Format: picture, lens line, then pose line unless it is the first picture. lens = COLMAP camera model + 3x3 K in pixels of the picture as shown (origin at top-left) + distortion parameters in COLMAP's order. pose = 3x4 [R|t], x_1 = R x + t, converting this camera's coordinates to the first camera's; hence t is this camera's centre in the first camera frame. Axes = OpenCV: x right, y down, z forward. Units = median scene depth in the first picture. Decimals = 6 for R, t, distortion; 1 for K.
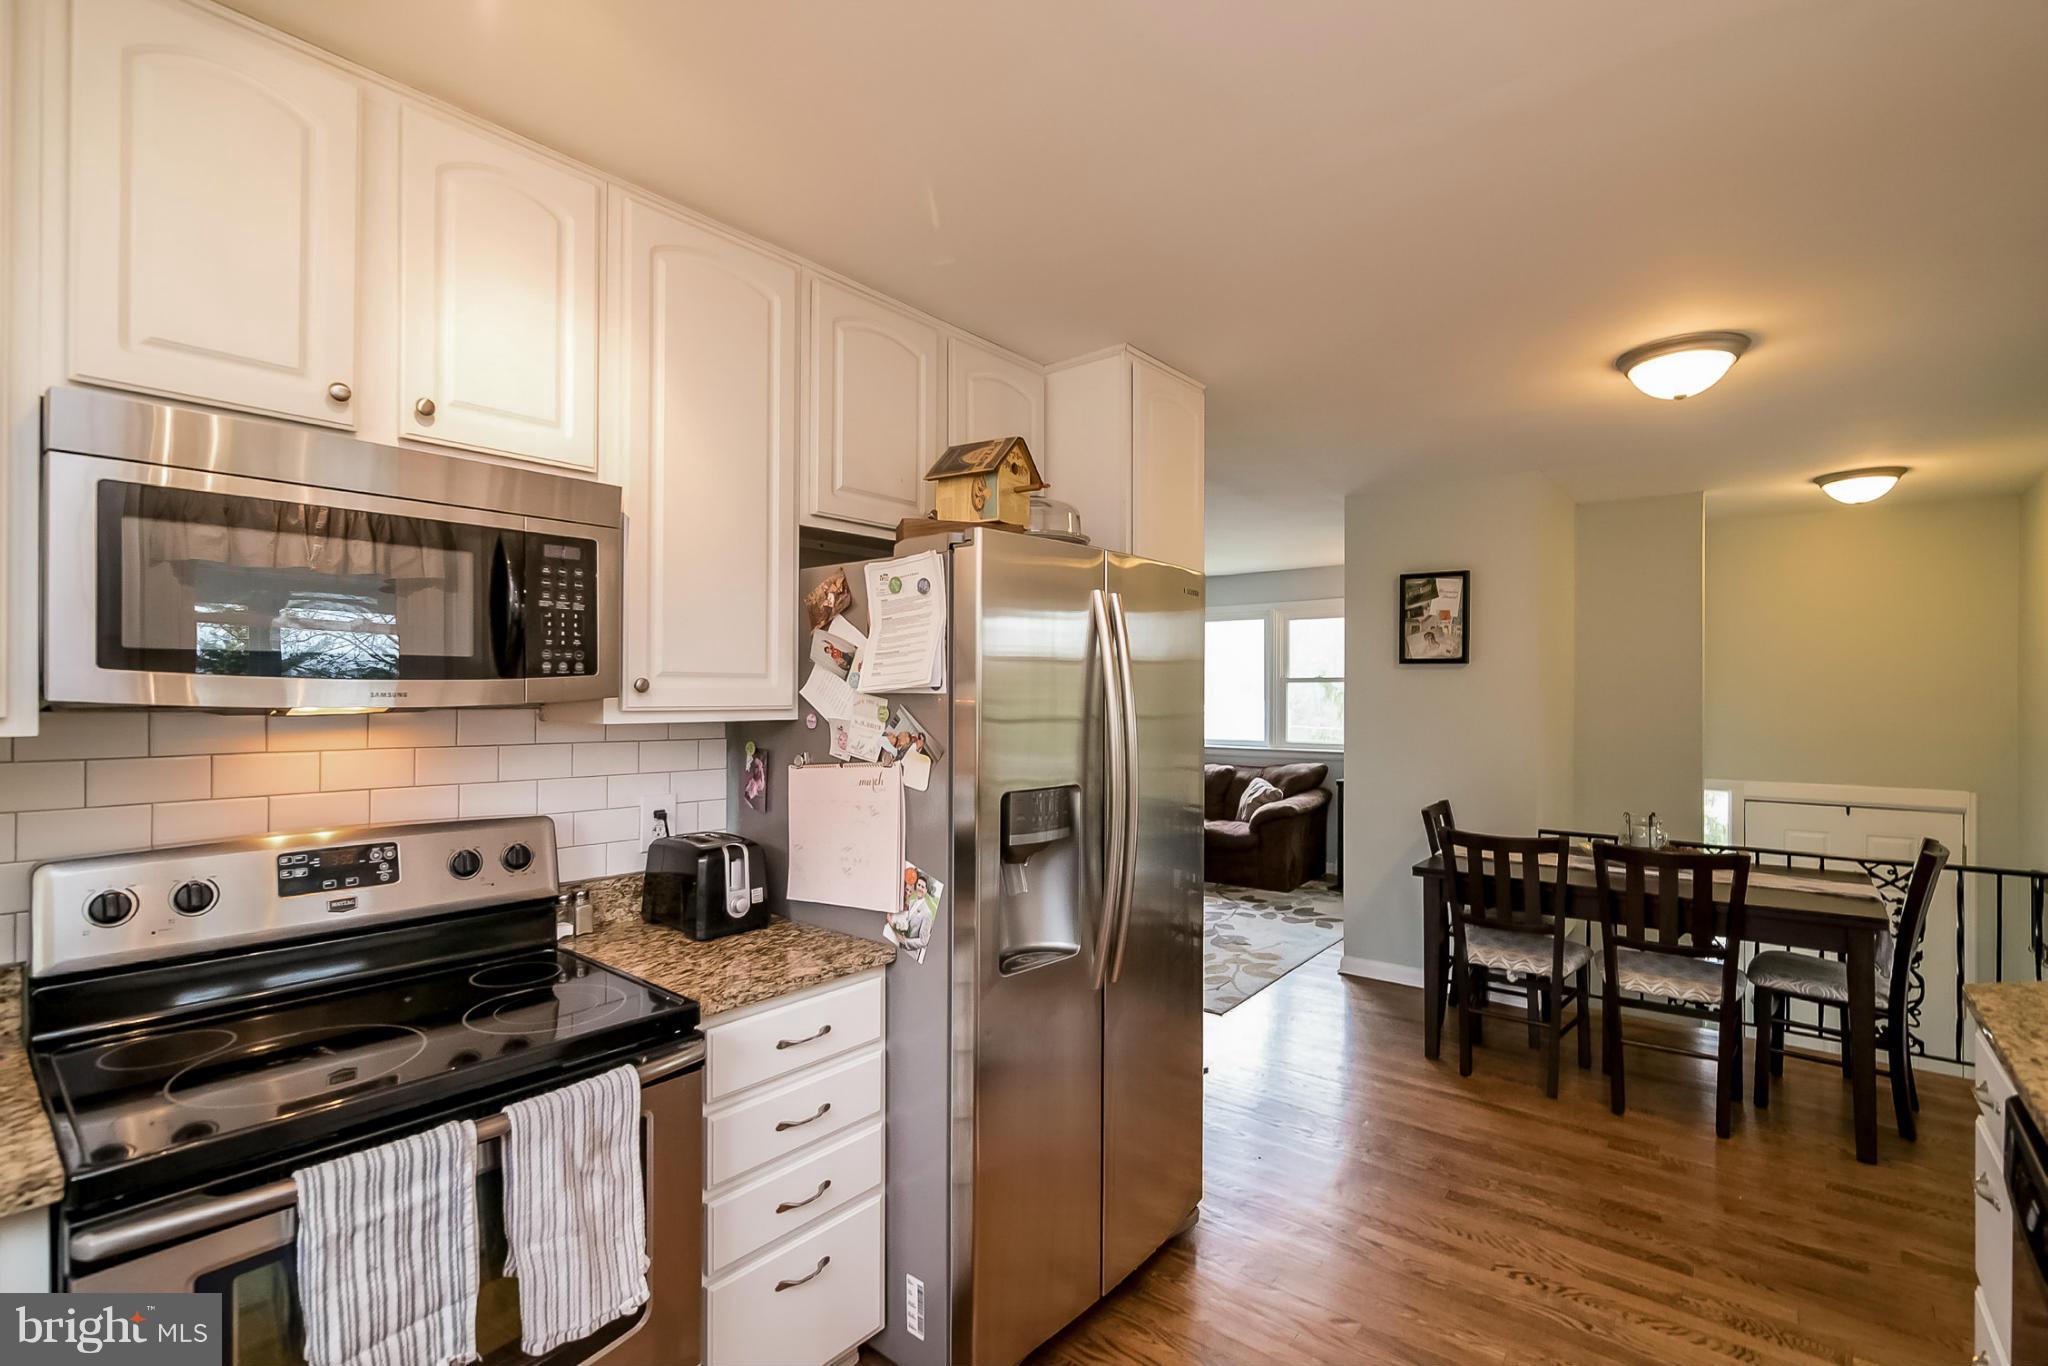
lens RADIAL K [[956.3, 0, 1026.4], [0, 956.3, 691.8], [0, 0, 1]] dist [0.002630, -0.000772]
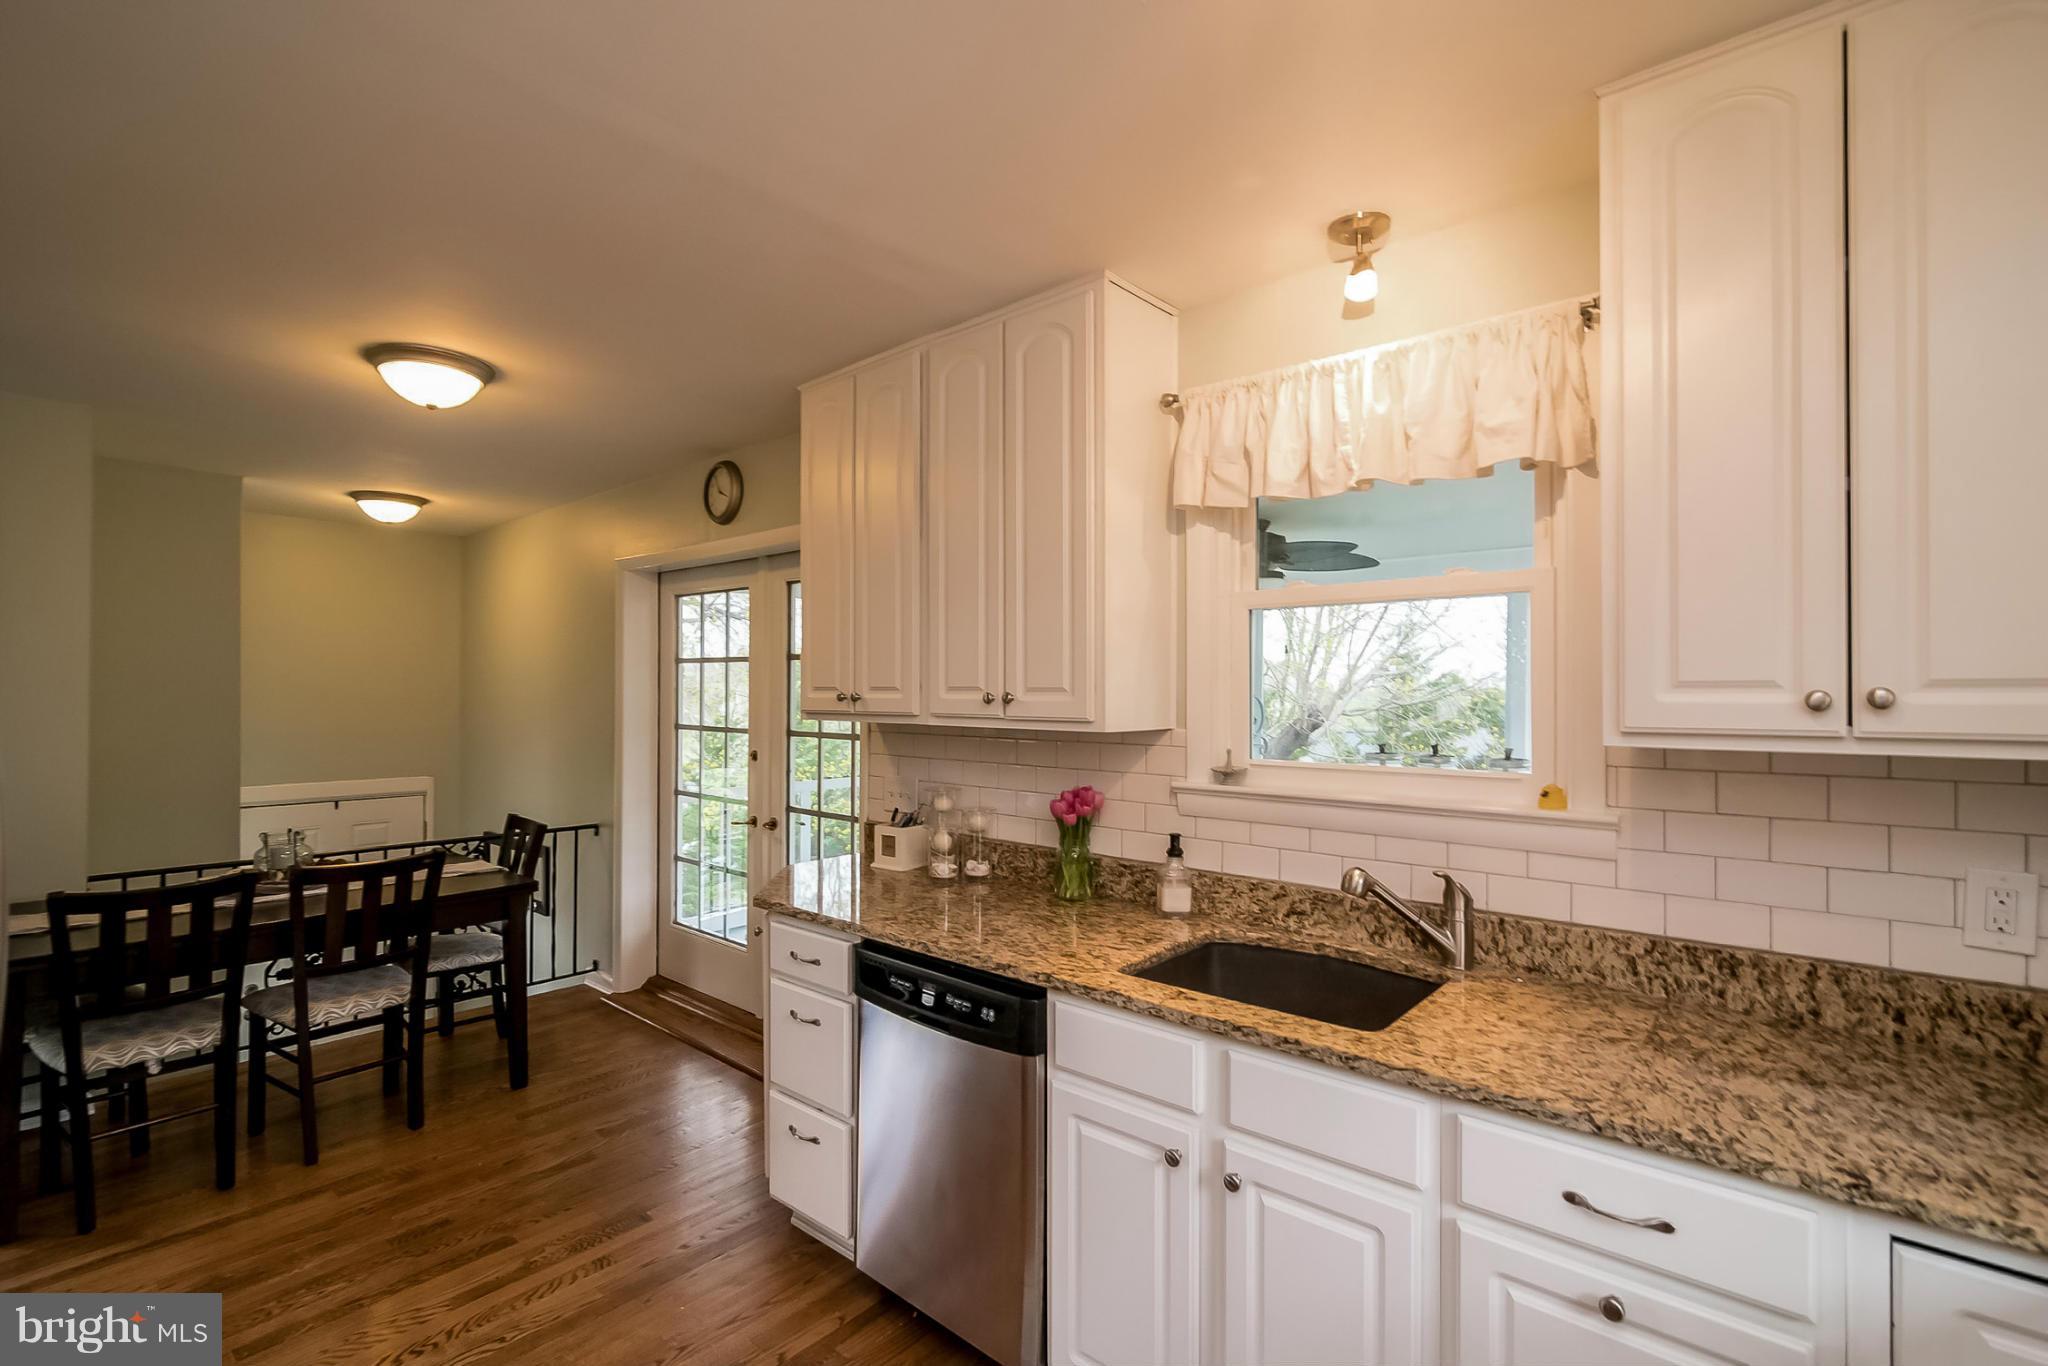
lens RADIAL K [[956.3, 0, 1032.3], [0, 956.3, 681.7], [0, 0, 1]] dist [0.002630, -0.000772]
pose [[0.026954, 0.002514, 0.999634, -0.277813], [0.006008, 0.999978, -0.002677, -0.008797], [-0.999619, 0.006078, 0.026938, 0.298489]]
